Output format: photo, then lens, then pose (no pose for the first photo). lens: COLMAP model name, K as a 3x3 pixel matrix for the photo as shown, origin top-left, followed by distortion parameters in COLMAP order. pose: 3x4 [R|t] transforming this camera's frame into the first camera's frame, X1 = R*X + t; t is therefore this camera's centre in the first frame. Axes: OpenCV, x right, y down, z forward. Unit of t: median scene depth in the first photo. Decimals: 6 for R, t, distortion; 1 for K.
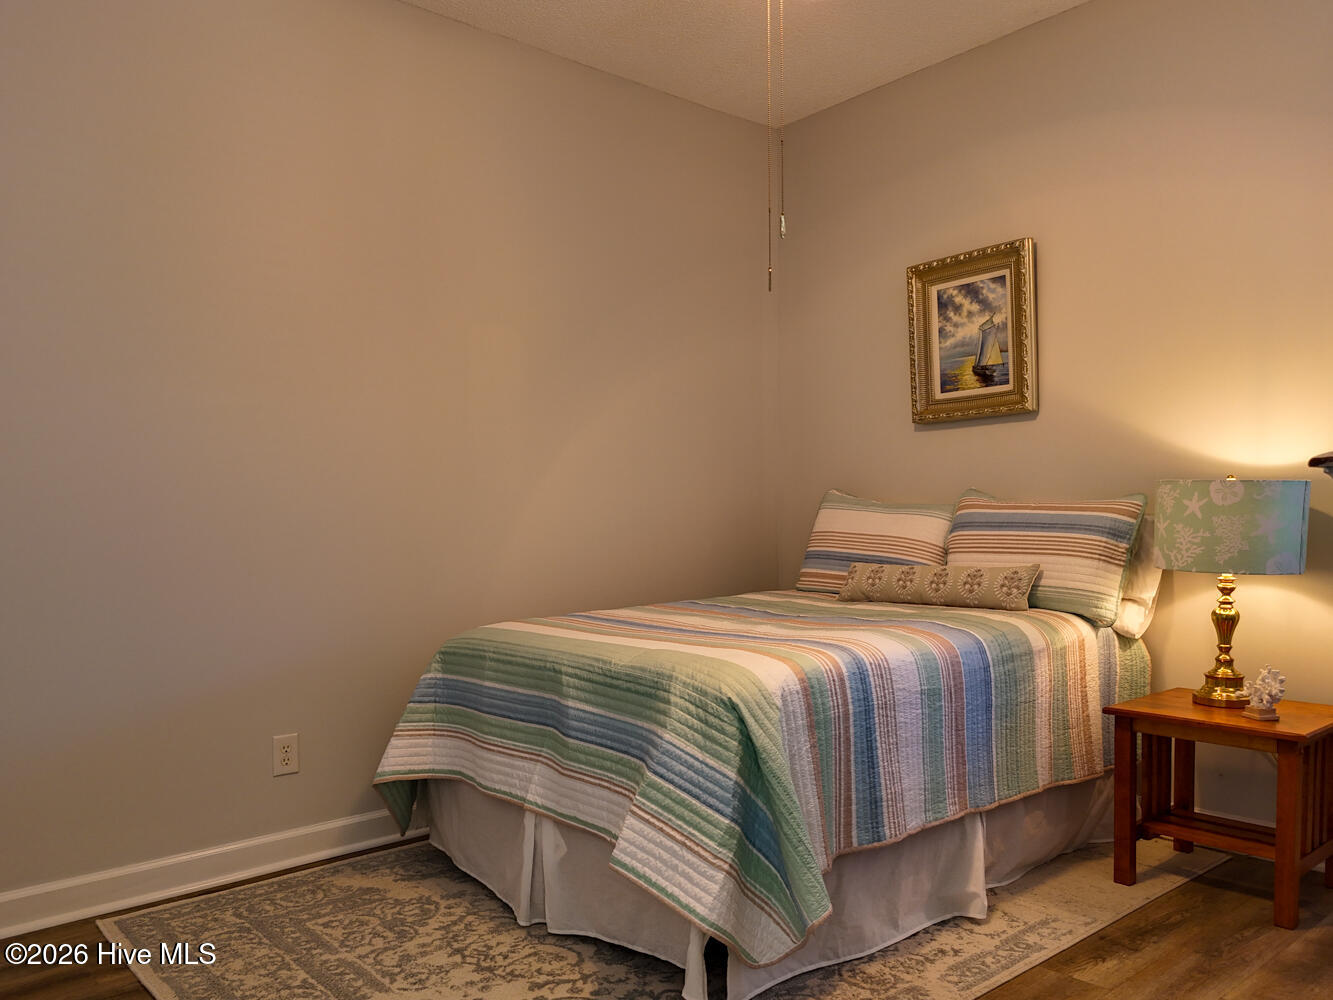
lens RADIAL K [[1003.5, 0, 634.7], [0, 1003.5, 565.8], [0, 0, 1]] dist [0.052102, -0.037847]
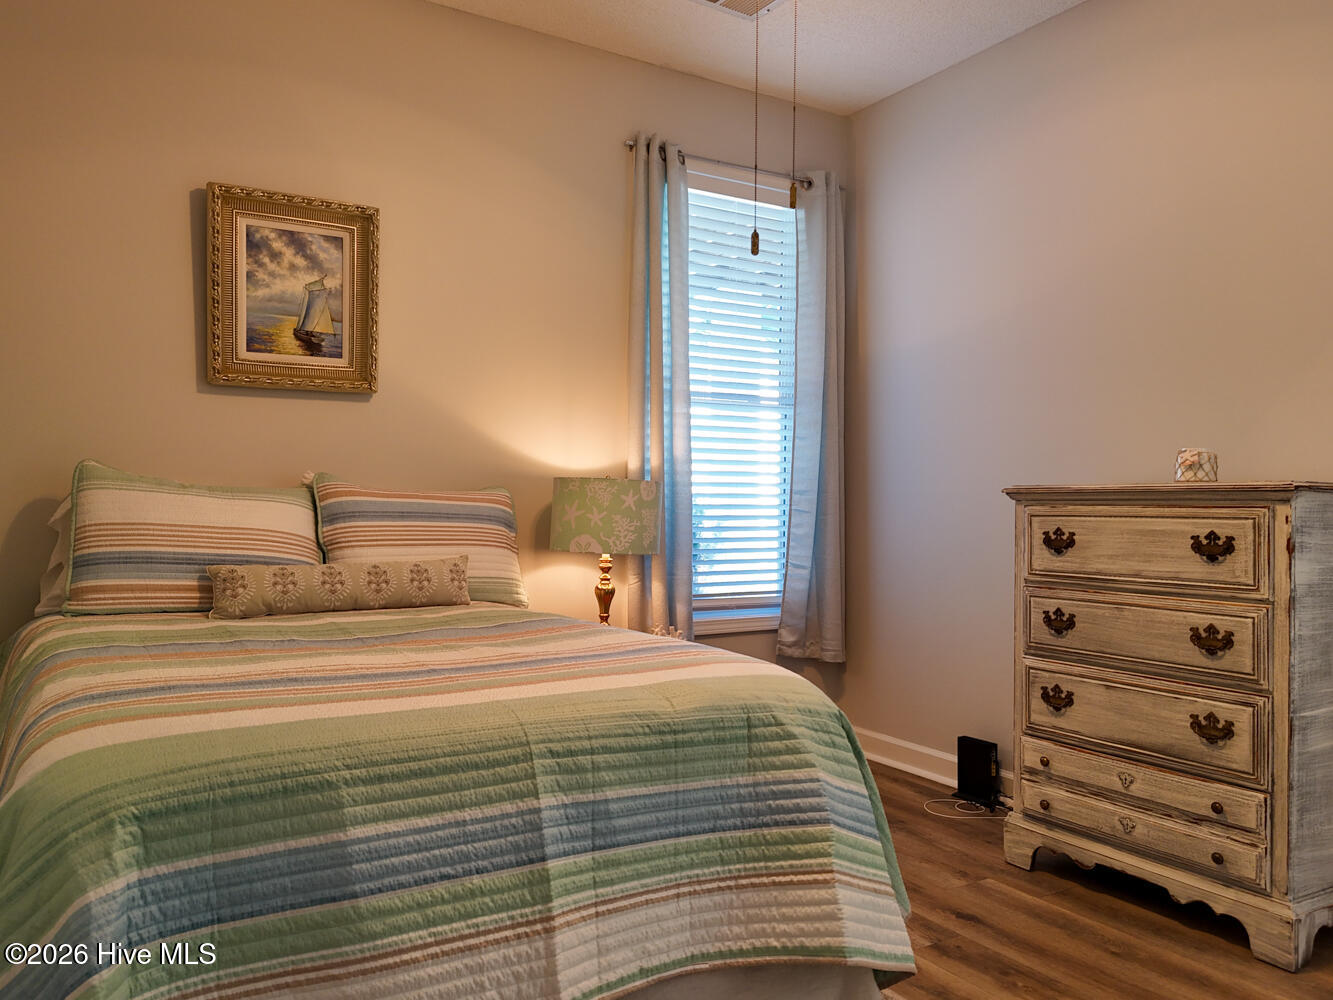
lens RADIAL K [[1003.5, 0, 663.9], [0, 1003.5, 498.7], [0, 0, 1]] dist [0.052102, -0.037847]
pose [[0.155423, 0.018058, 0.987683, -0.474128], [0.035151, 0.999099, -0.023798, -0.023456], [-0.987222, 0.038417, 0.154648, 0.586093]]
